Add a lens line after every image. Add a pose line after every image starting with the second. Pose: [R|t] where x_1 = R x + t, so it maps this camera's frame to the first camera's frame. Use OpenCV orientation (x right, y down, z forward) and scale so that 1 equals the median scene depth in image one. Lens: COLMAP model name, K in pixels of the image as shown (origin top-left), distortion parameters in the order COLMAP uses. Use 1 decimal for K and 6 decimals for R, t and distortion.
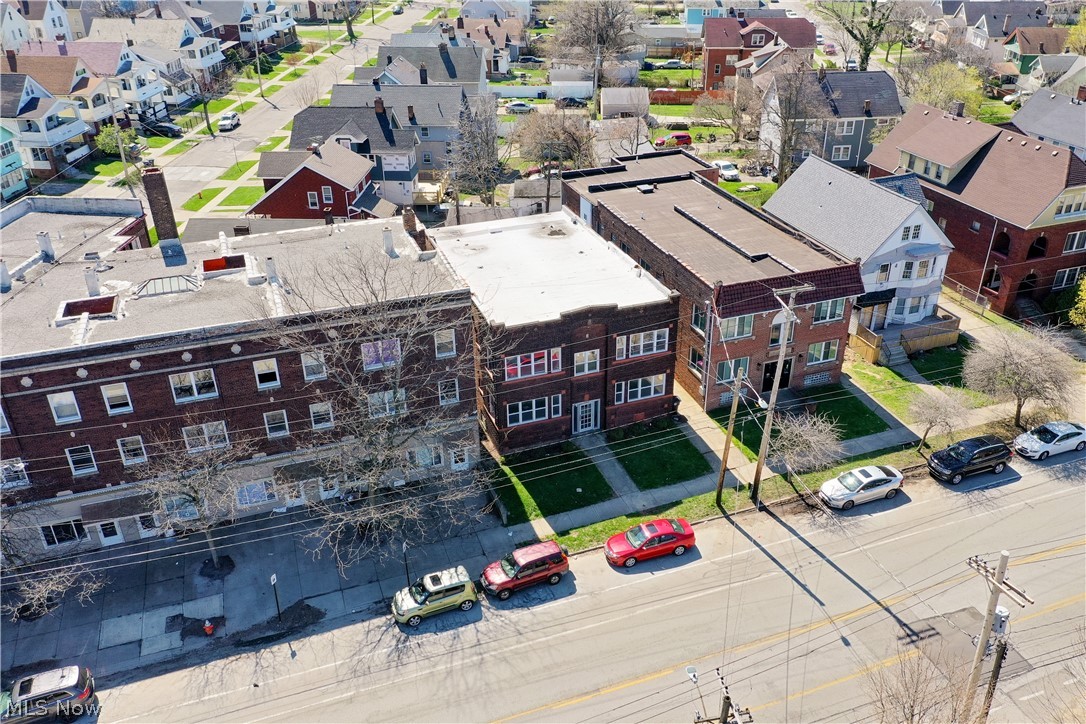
lens RADIAL K [[890.1, 0, 563.9], [0, 890.1, 362.9], [0, 0, 1]] dist [0.002153, 0.008413]
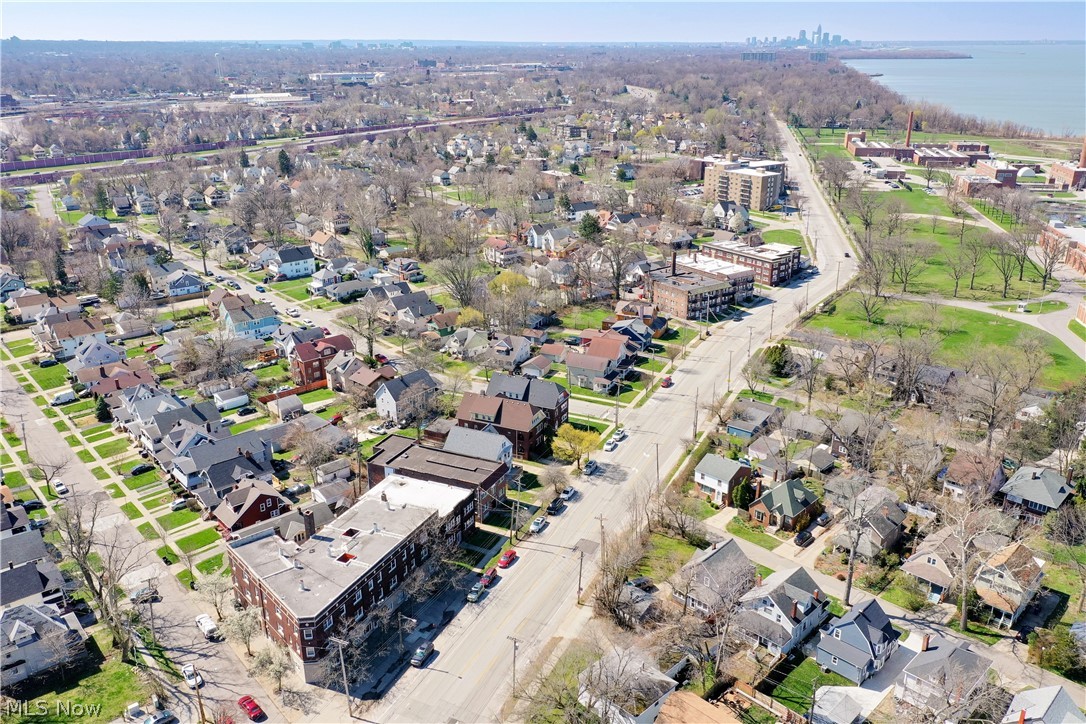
lens RADIAL K [[856.5, 0, 543.0], [0, 856.5, 362.0], [0, 0, 1]] dist [-0.000599, 0.000204]
pose [[0.715086, -0.240742, 0.656274, -1.555646], [0.339365, 0.940327, -0.024835, -0.336708], [-0.611133, 0.240476, 0.754114, -1.543099]]
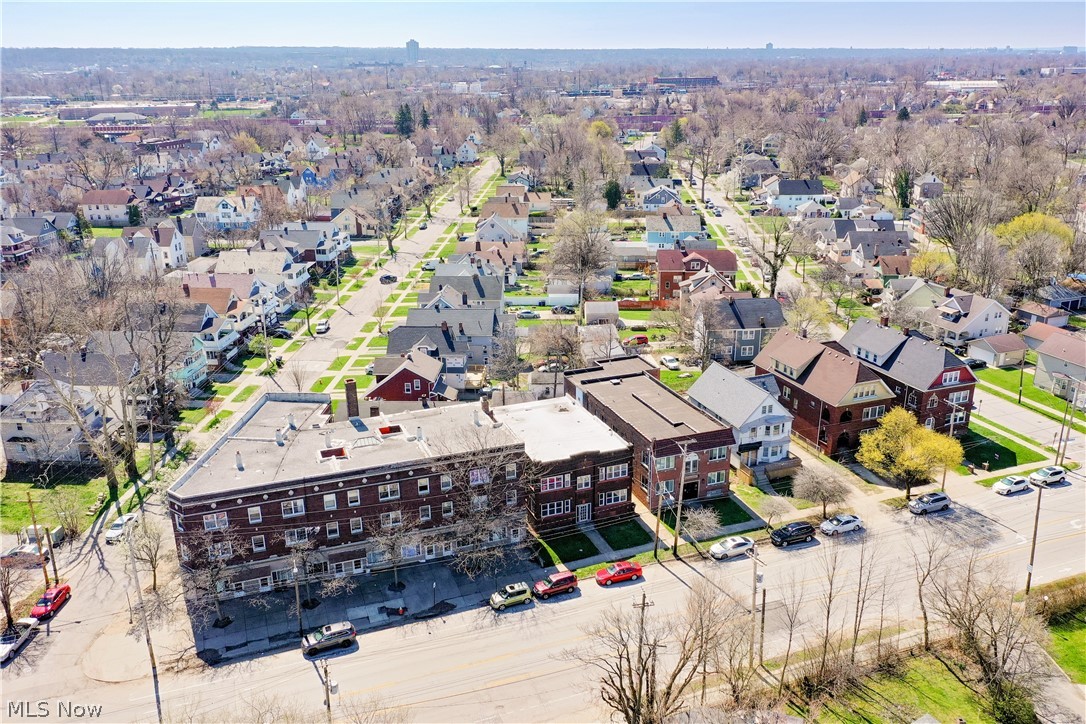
lens RADIAL K [[877.2, 0, 543.0], [0, 877.2, 362.0], [0, 0, 1]] dist [0.002974, 0.003564]
pose [[0.999985, -0.005386, -0.000974, -0.054096], [0.005132, 0.984527, -0.175159, 0.070151], [0.001902, 0.175152, 0.984540, -0.813390]]
